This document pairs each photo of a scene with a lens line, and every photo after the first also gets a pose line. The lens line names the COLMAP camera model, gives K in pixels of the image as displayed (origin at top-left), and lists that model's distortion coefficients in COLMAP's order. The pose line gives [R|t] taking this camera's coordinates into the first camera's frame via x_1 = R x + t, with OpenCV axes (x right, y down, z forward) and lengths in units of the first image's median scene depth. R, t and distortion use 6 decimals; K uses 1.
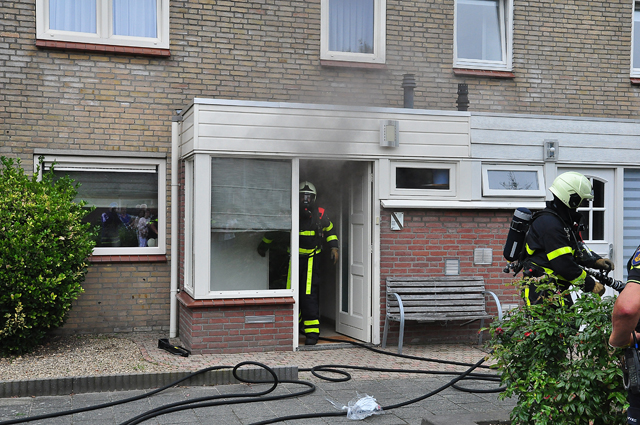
lens RADIAL K [[844.8, 0, 321.7], [0, 844.8, 214.1], [0, 0, 1]] dist [0.027290, 0.375545]
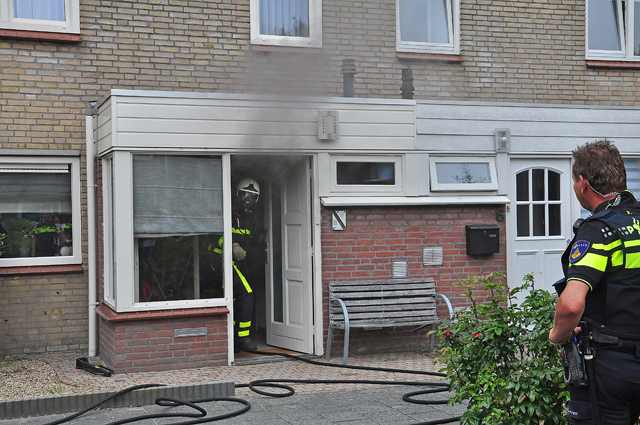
lens RADIAL K [[953.9, 0, 320.0], [0, 953.9, 212.5], [0, 0, 1]] dist [0.120082, 0.145024]
pose [[0.997486, -0.023331, 0.066910, -0.000544], [0.023479, 0.999723, -0.001420, 0.000733], [-0.066859, 0.002987, 0.997758, -0.031542]]
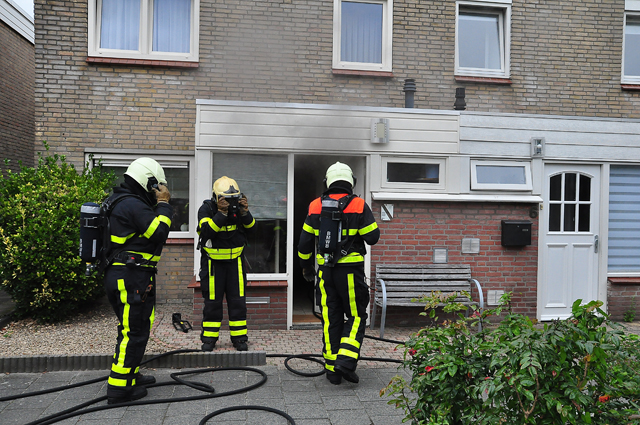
lens RADIAL K [[595.3, 0, 318.0], [0, 595.3, 210.8], [0, 0, 1]] dist [-0.075534, 0.190354]
pose [[0.989007, 0.011066, -0.147457, 0.109900], [-0.009029, 0.999854, 0.014473, -0.003526], [0.147596, -0.012982, 0.988963, 0.229394]]
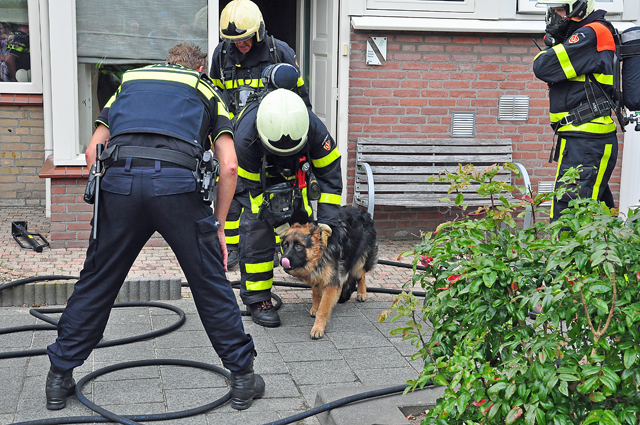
lens RADIAL K [[1039.6, 0, 320.7], [0, 1039.6, 214.5], [0, 0, 1]] dist [0.082021, 0.562859]
pose [[0.997142, 0.028112, -0.070132, 0.102308], [-0.016172, 0.986106, 0.165331, 0.000567], [0.073806, -0.163724, 0.983741, 0.191168]]
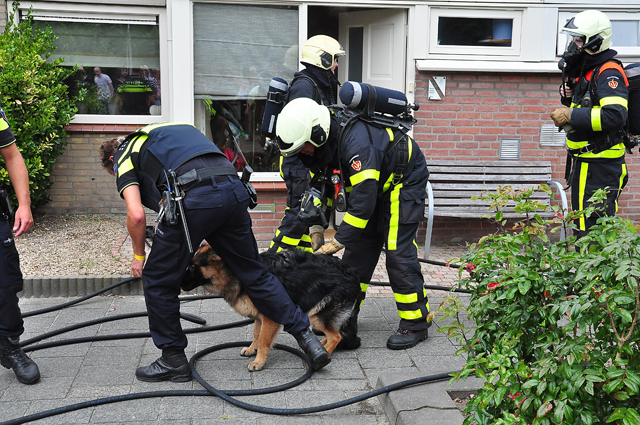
lens RADIAL K [[832.1, 0, 320.0], [0, 832.1, 212.5], [0, 0, 1]] dist [0.009354, 0.382035]
pose [[0.986069, 0.037295, -0.162104, 0.107700], [-0.011324, 0.987331, 0.158272, 0.001247], [0.165953, -0.154231, 0.973998, 0.214141]]
